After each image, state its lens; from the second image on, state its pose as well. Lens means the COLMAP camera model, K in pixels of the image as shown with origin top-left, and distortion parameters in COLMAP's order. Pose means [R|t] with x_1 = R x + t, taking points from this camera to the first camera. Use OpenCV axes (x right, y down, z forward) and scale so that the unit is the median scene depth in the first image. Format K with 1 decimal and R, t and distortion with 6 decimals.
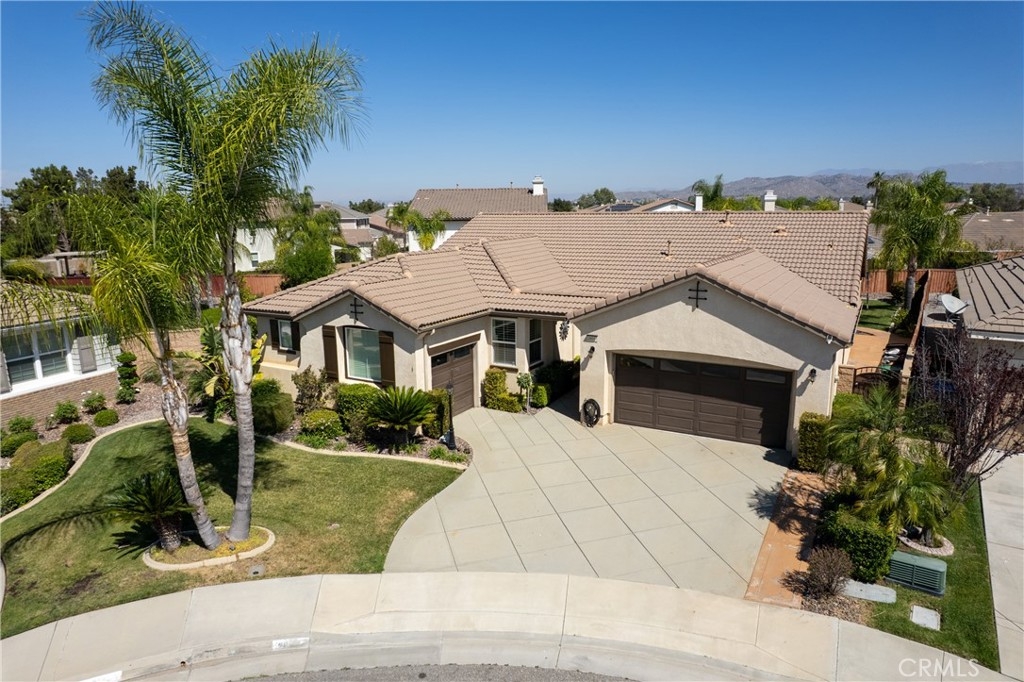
lens RADIAL K [[654.6, 0, 510.4], [0, 654.6, 346.2], [0, 0, 1]] dist [-0.075521, 0.071765]
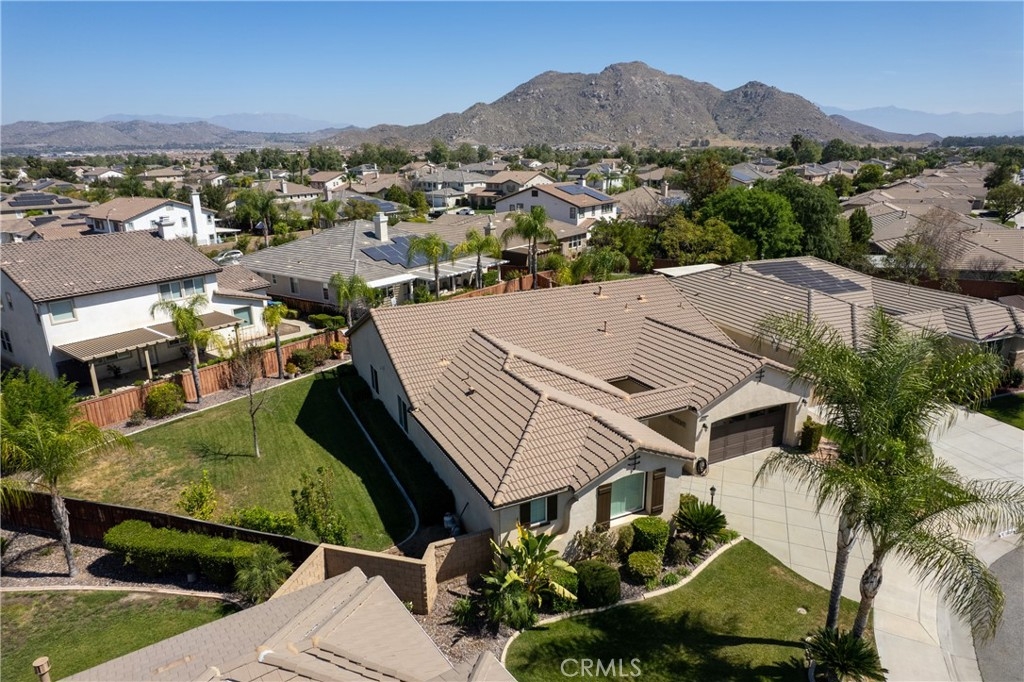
lens RADIAL K [[654.6, 0, 510.4], [0, 654.6, 346.2], [0, 0, 1]] dist [-0.075521, 0.071765]
pose [[0.562127, -0.240370, 0.791351, -1.300907], [0.177283, 0.969613, 0.168586, -0.518066], [-0.807827, 0.045526, 0.587659, 0.525765]]
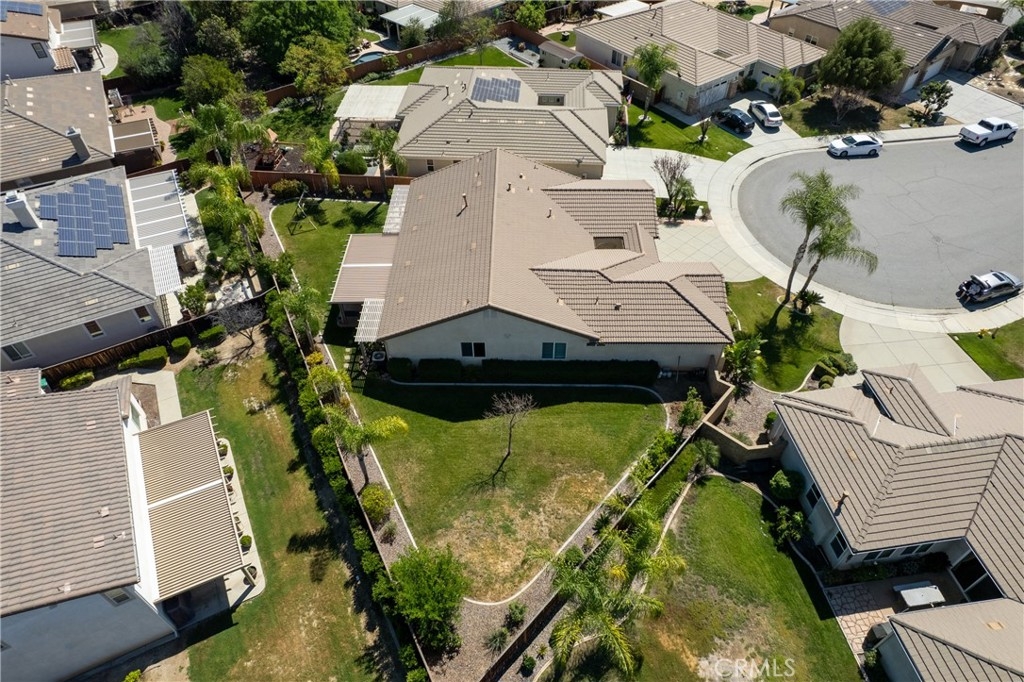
lens RADIAL K [[654.6, 0, 510.4], [0, 654.6, 346.2], [0, 0, 1]] dist [-0.075521, 0.071765]
pose [[-0.489798, -0.620558, 0.612378, -1.484659], [0.190300, 0.609366, 0.769713, -1.904160], [-0.850814, 0.493539, -0.180374, 2.265095]]
